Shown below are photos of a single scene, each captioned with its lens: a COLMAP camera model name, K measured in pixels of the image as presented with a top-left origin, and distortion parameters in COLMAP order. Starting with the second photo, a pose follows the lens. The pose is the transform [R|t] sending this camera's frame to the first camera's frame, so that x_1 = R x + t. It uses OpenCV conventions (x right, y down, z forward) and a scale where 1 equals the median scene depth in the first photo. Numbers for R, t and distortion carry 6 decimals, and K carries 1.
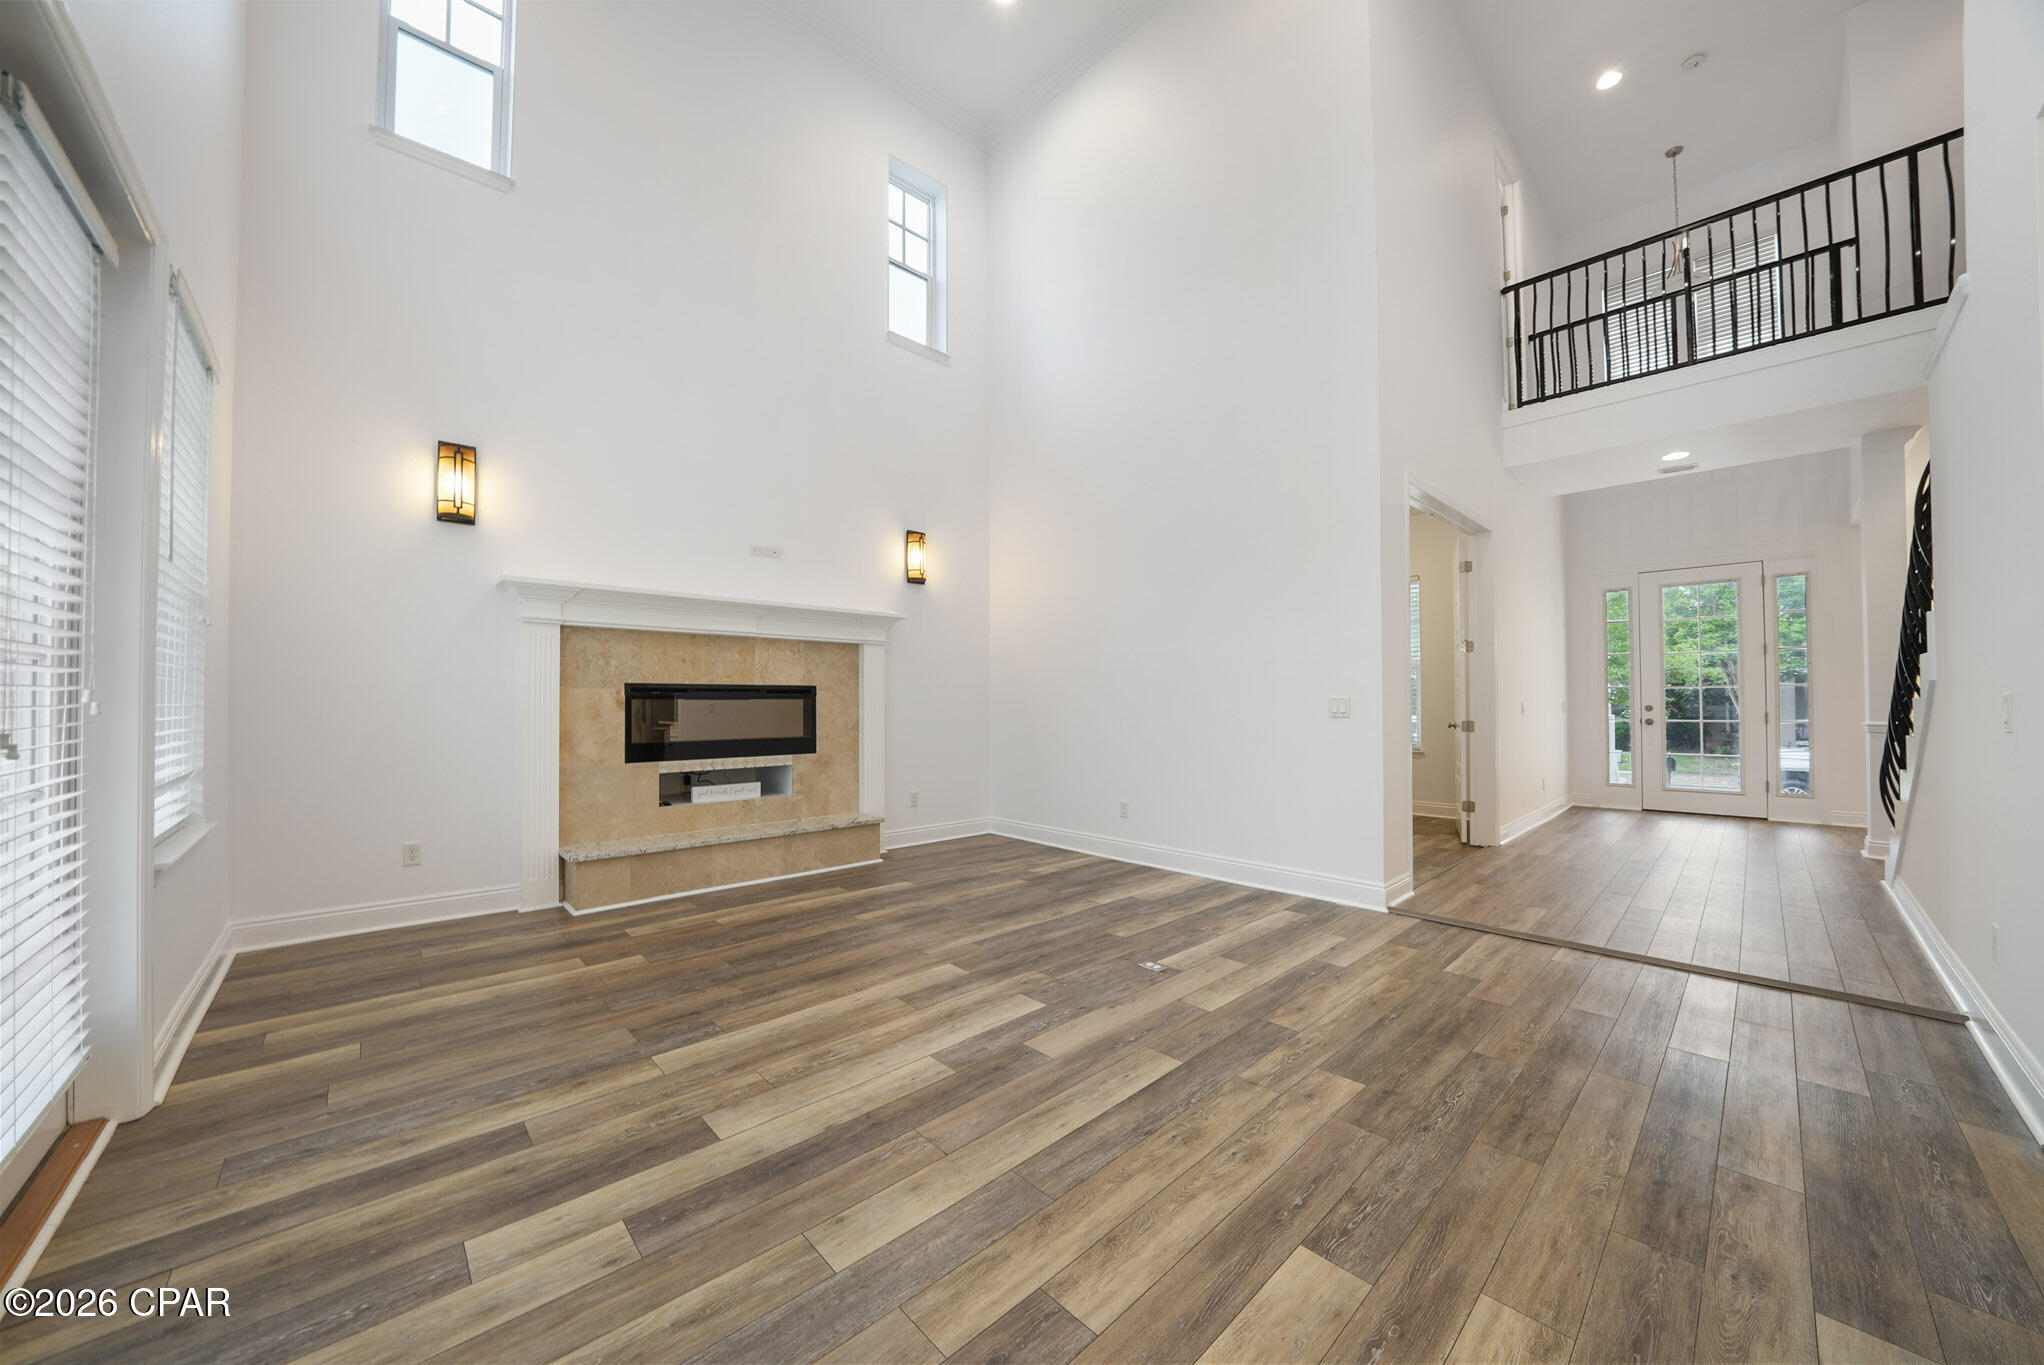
lens RADIAL K [[721.9, 0, 1009.9], [0, 721.9, 688.1], [0, 0, 1]] dist [-0.024765, 0.002136]
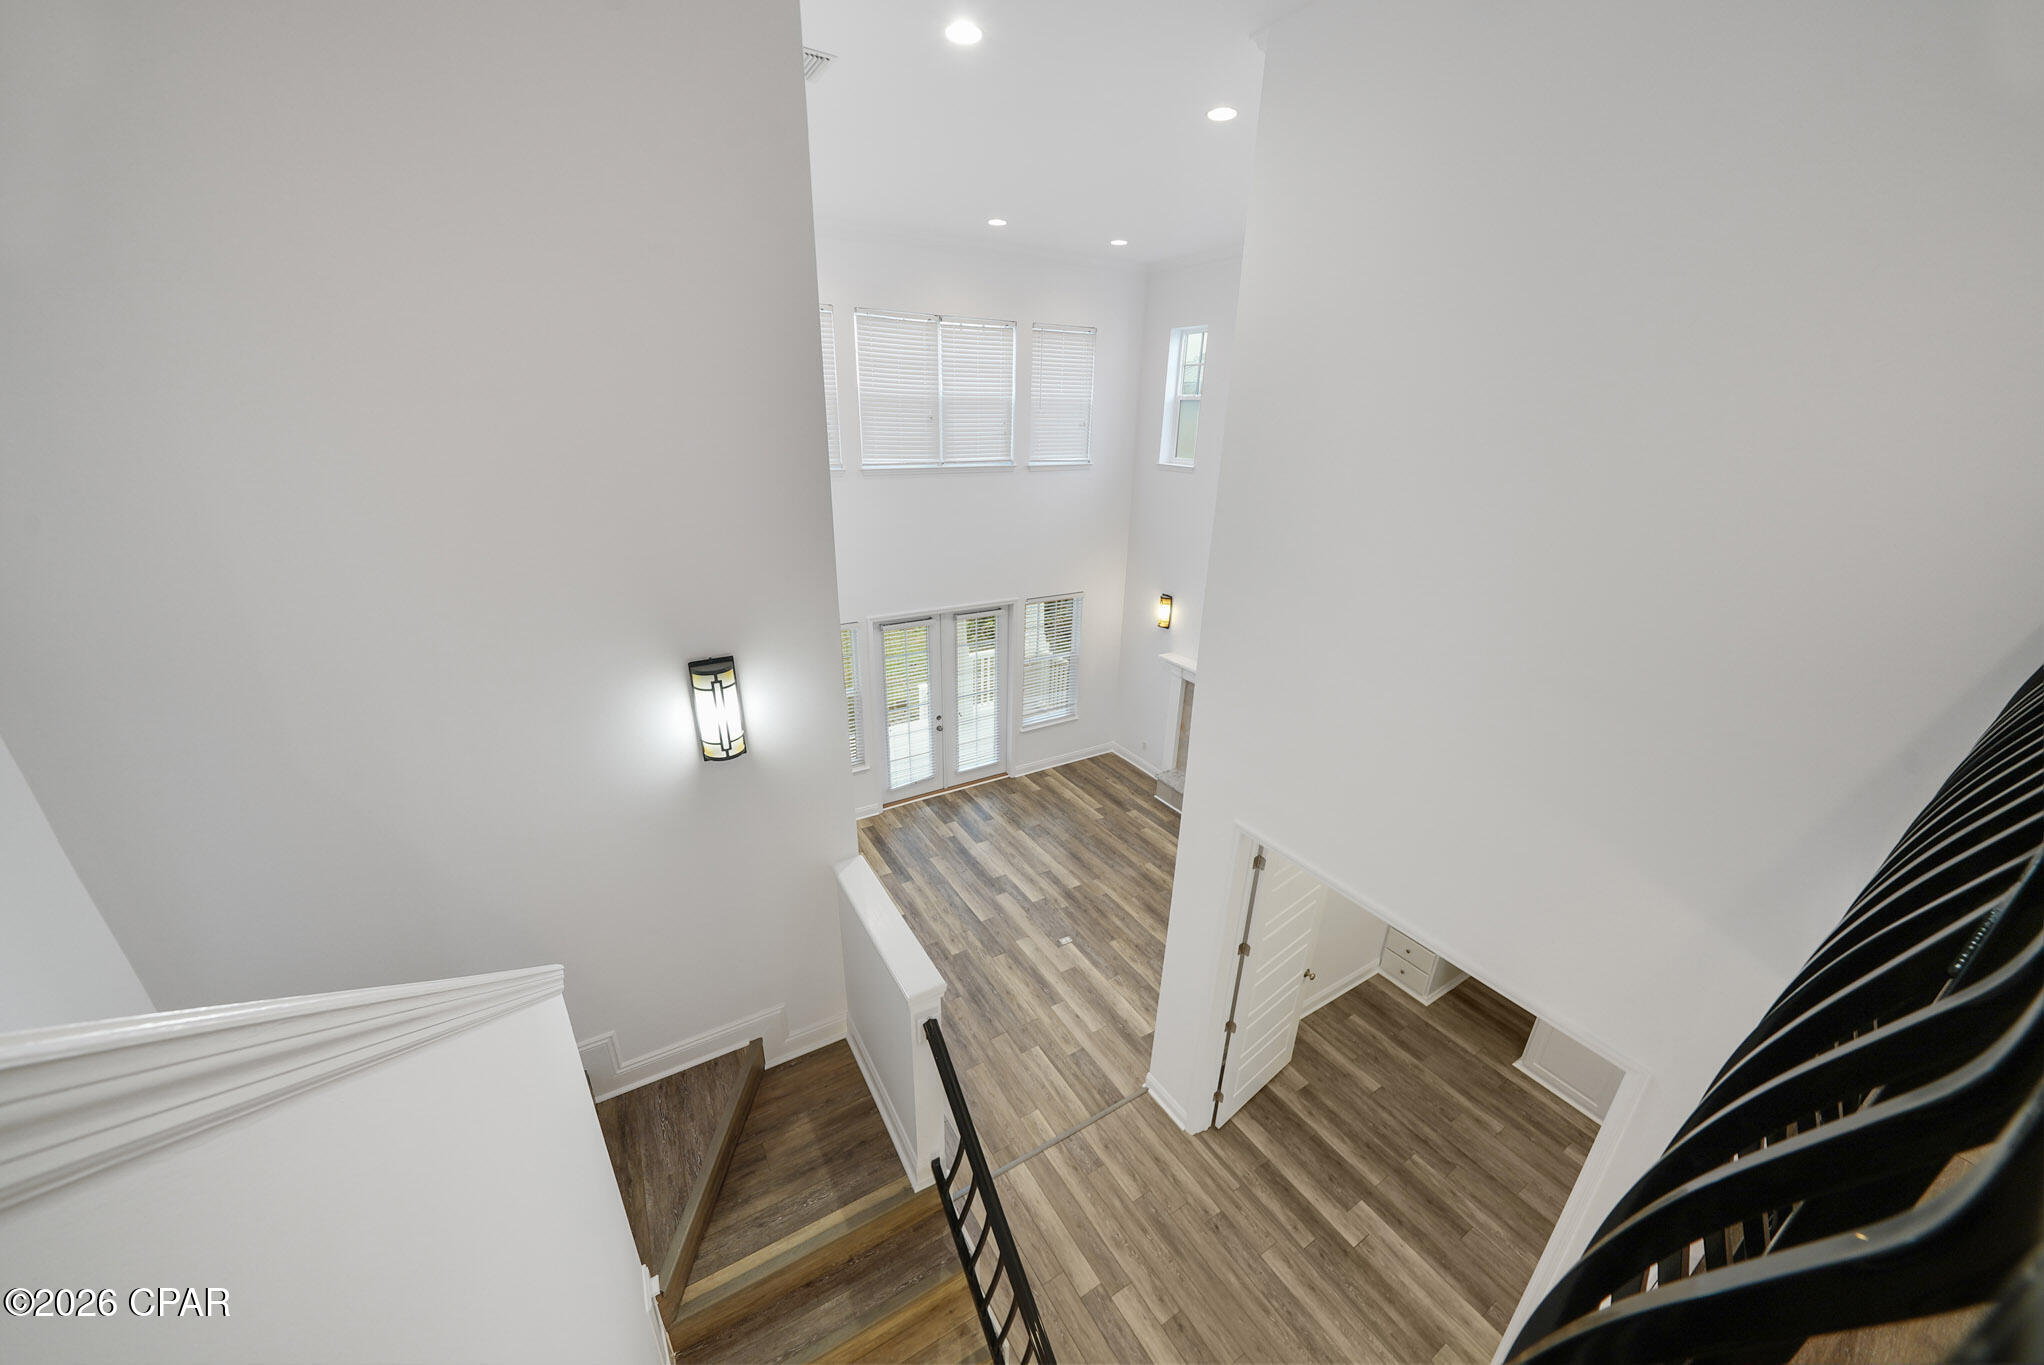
lens RADIAL K [[721.9, 0, 1017.0], [0, 721.9, 680.3], [0, 0, 1]] dist [-0.024765, 0.002136]
pose [[-0.204336, 0.347356, -0.915200, 1.781951], [-0.000558, 0.934884, 0.354952, -1.030147], [0.978901, 0.073040, -0.190837, 1.100502]]
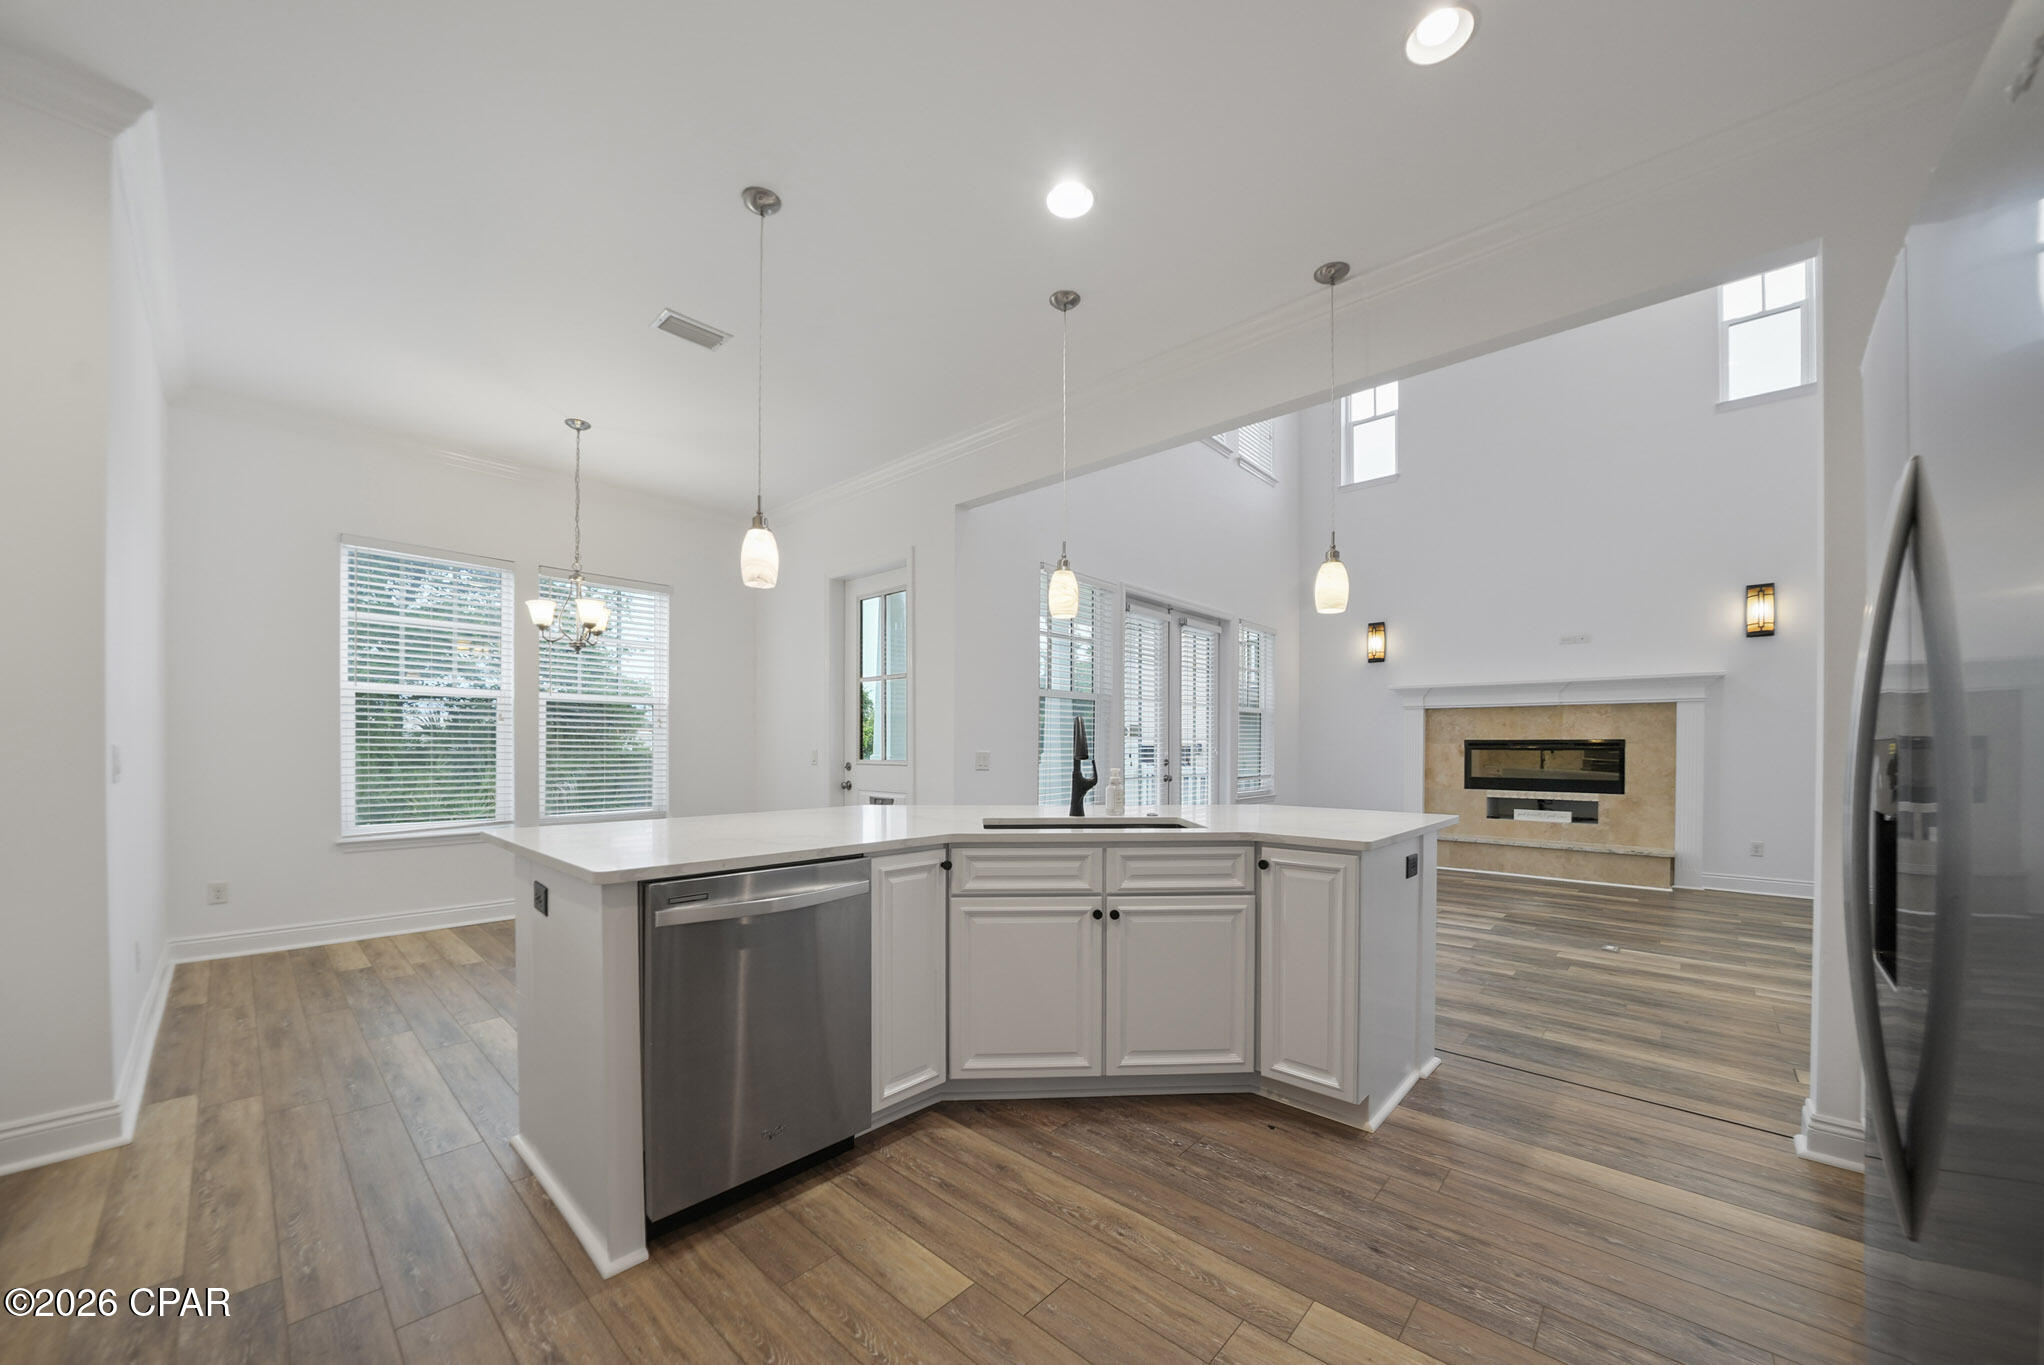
lens RADIAL K [[721.9, 0, 1030.9], [0, 721.9, 746.2], [0, 0, 1]] dist [-0.024765, 0.002136]
pose [[0.091961, -0.003387, -0.995757, 1.298084], [0.013292, 0.999909, -0.002173, -0.004053], [0.995674, -0.013036, 0.091998, -0.186270]]
